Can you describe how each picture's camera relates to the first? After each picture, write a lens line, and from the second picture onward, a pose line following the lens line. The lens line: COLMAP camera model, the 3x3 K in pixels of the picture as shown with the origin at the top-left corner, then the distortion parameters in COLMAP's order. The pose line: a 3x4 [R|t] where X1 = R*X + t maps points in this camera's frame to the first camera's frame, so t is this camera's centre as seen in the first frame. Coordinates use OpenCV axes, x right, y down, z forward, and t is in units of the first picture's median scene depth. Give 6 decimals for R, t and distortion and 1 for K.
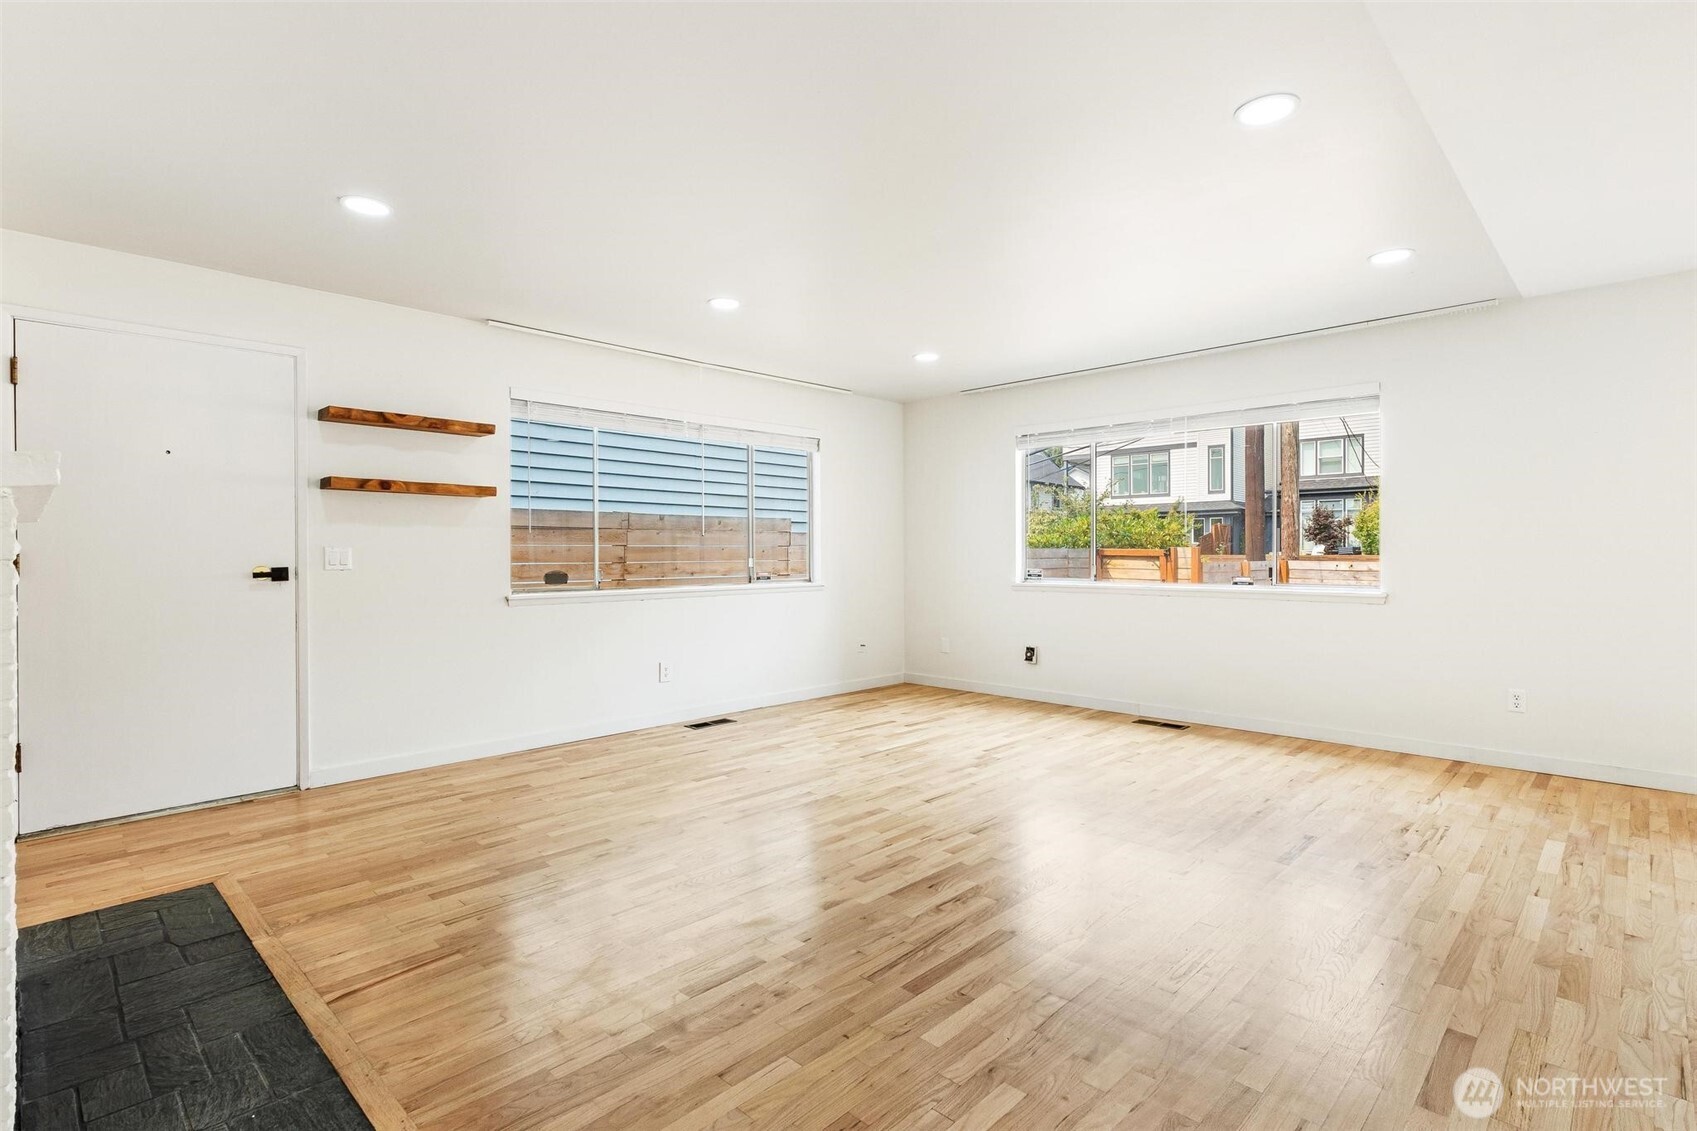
lens RADIAL K [[819.8, 0, 850.1], [0, 819.8, 562.7], [0, 0, 1]] dist [-0.006008, 0.000202]
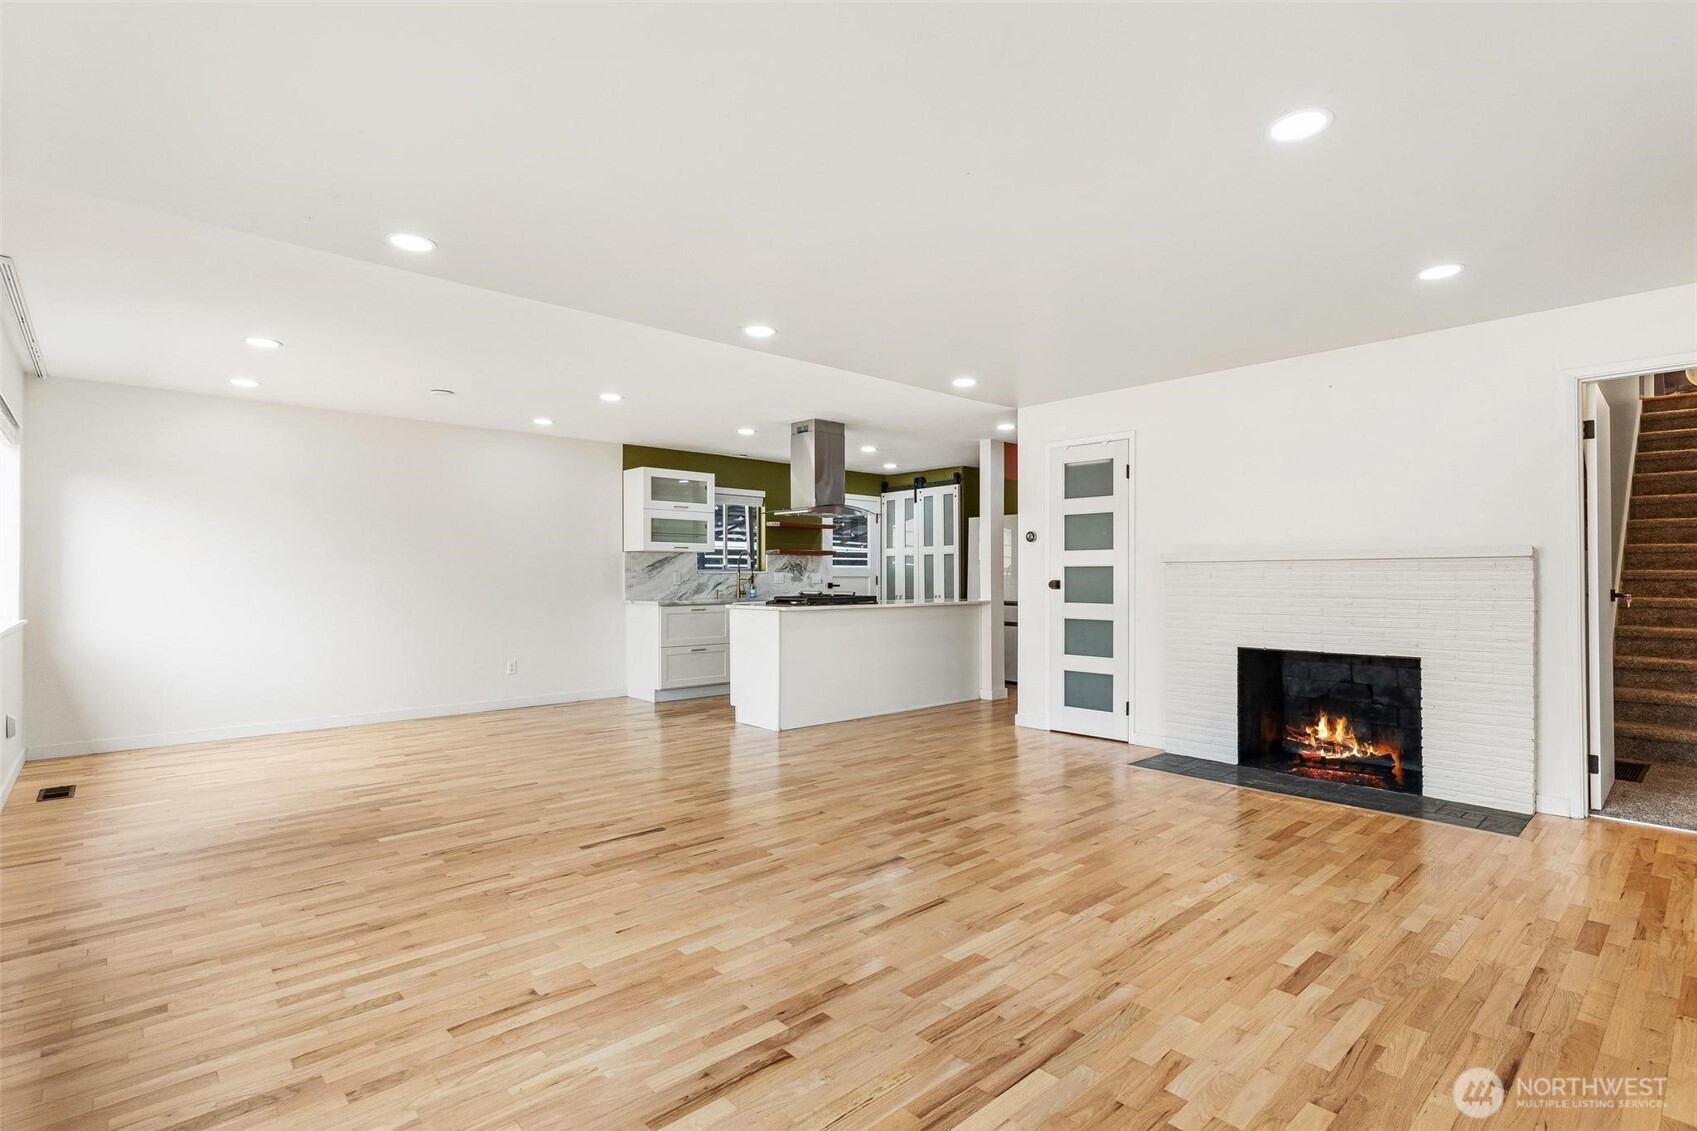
lens RADIAL K [[819.8, 0, 855.5], [0, 819.8, 572.7], [0, 0, 1]] dist [-0.006008, 0.000202]
pose [[-0.998887, 0.003507, 0.047029, 0.162397], [0.003631, 0.999990, 0.002549, -0.022780], [-0.047020, 0.002717, -0.998890, 2.068770]]
